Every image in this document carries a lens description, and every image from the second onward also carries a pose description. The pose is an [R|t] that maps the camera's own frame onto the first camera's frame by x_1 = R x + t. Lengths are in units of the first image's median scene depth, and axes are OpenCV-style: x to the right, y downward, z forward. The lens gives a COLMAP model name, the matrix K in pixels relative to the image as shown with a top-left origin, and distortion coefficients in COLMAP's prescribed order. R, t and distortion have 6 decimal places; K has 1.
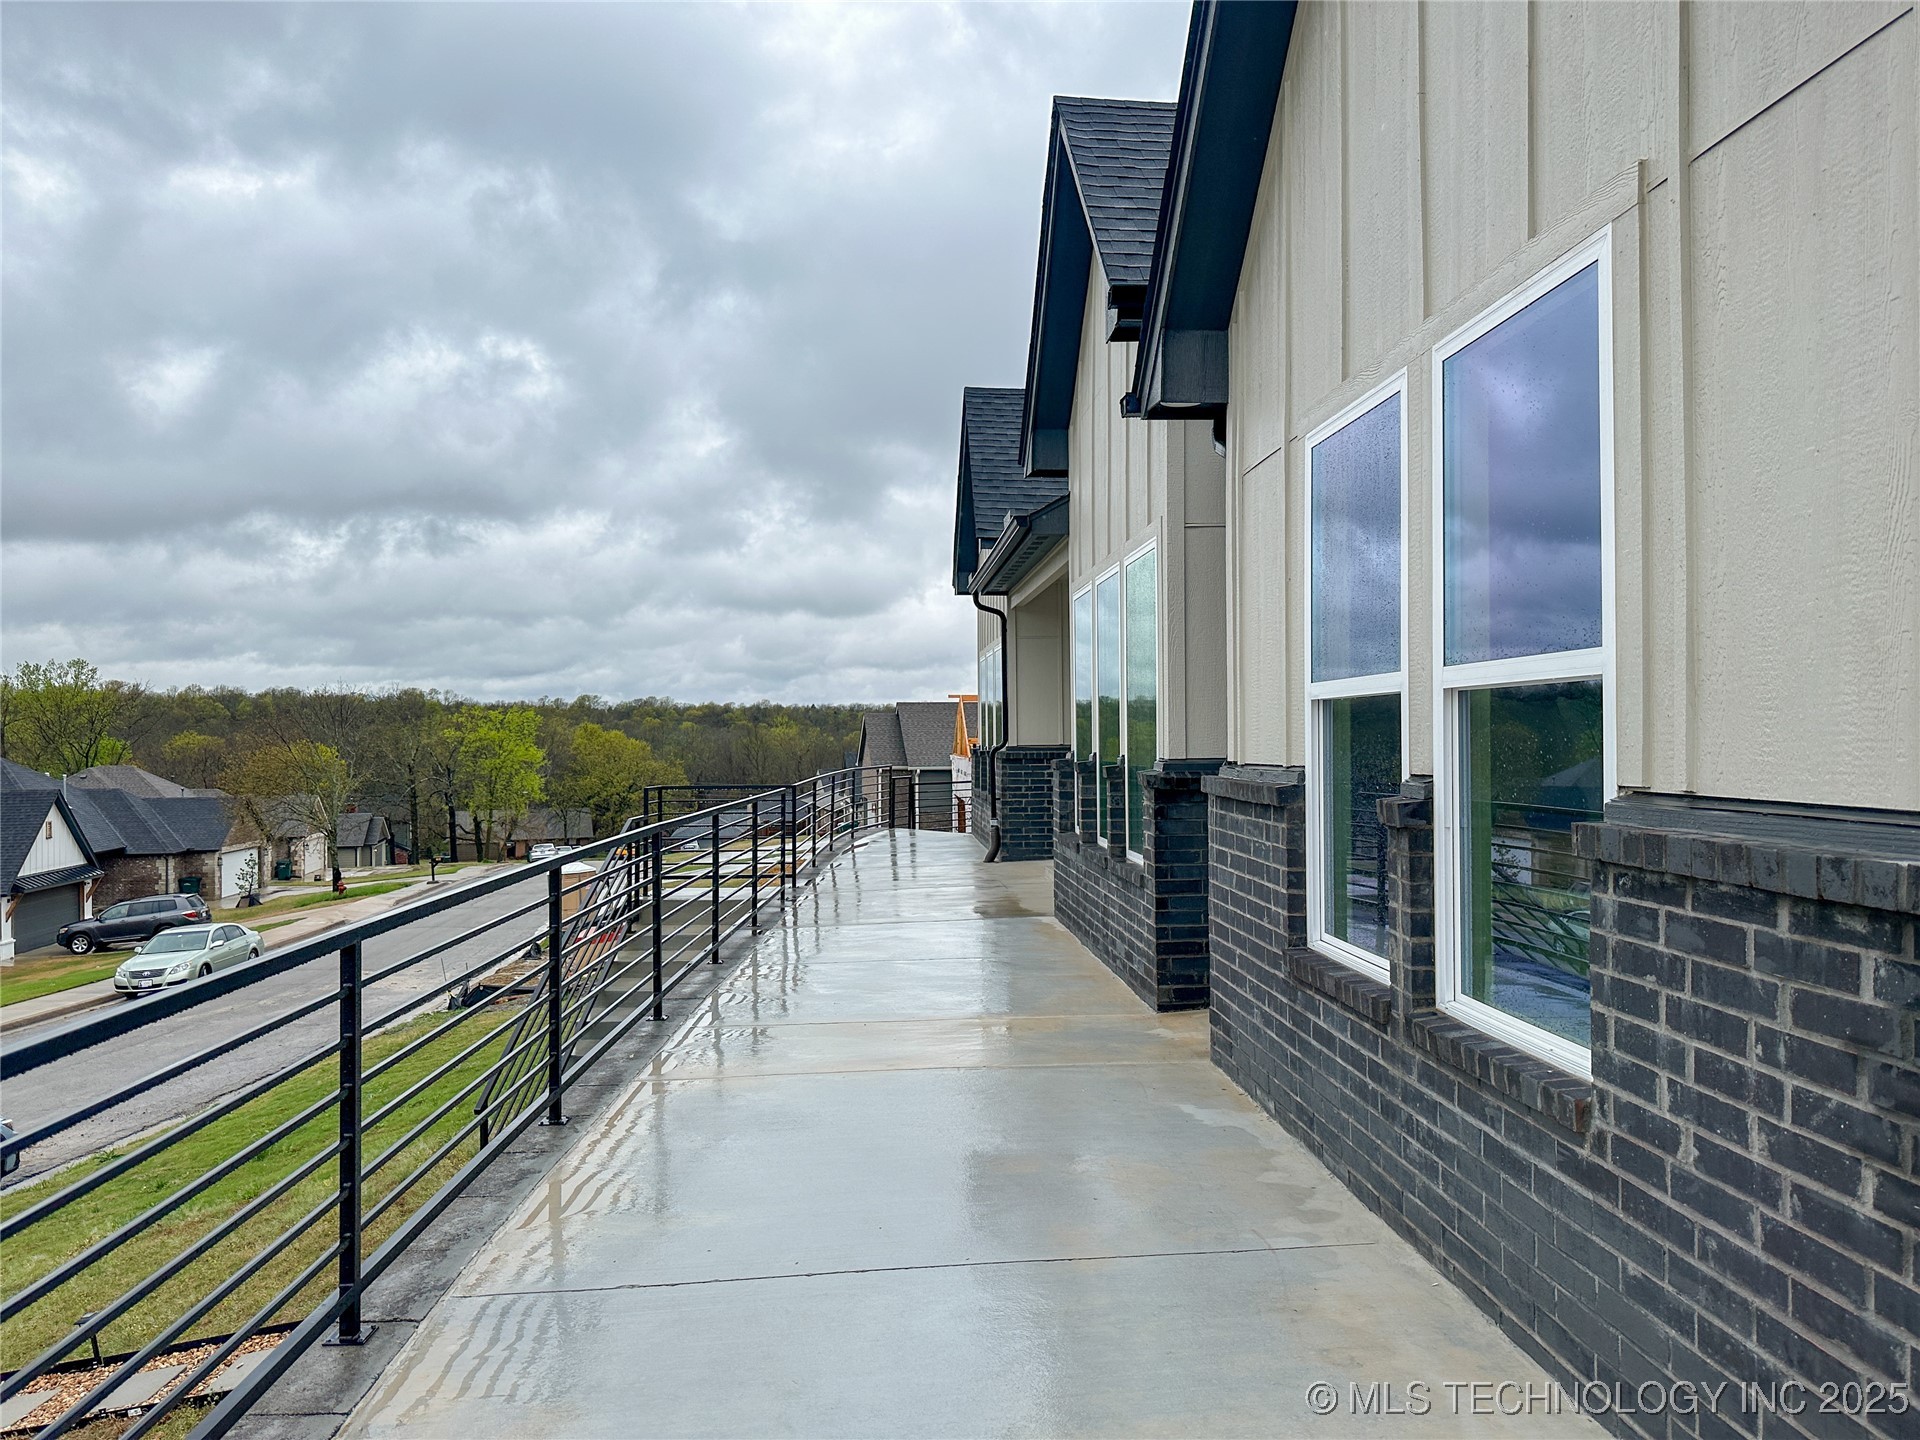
lens RADIAL K [[1315.1, 0, 960.0], [0, 1315.1, 720.0], [0, 0, 1]] dist [-0.008652, -0.007350]
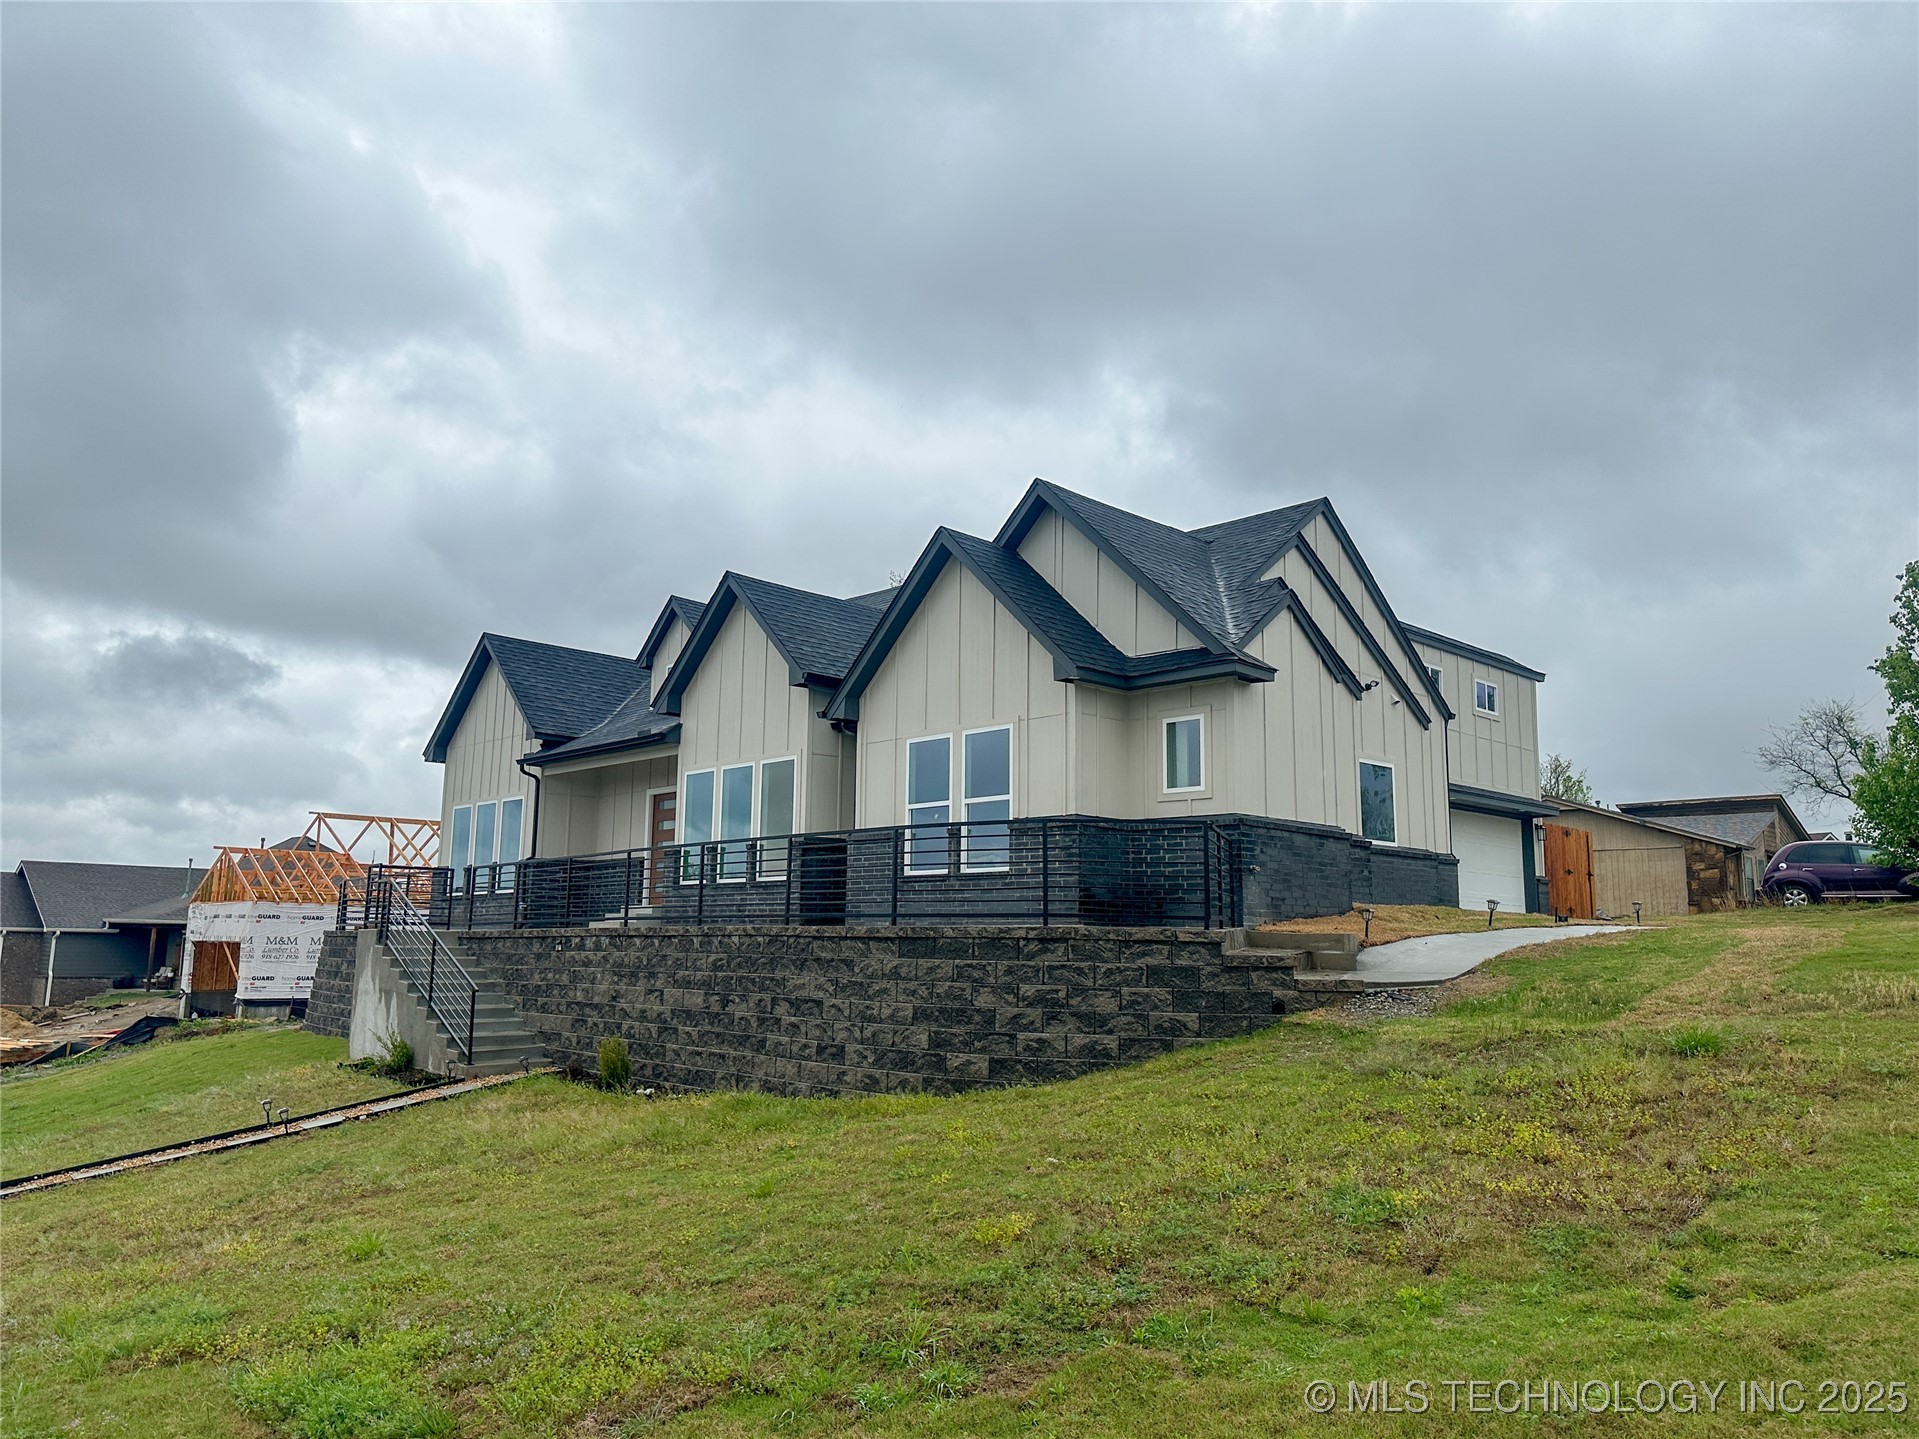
lens RADIAL K [[1380.5, 0, 959.5], [0, 1380.5, 719.5], [0, 0, 1]] dist [0.161933, -0.196710]
pose [[0.772596, 0.115151, 0.624369, -0.957632], [-0.022185, 0.987711, -0.154710, 0.153285], [-0.634511, 0.105677, 0.765656, -0.980980]]
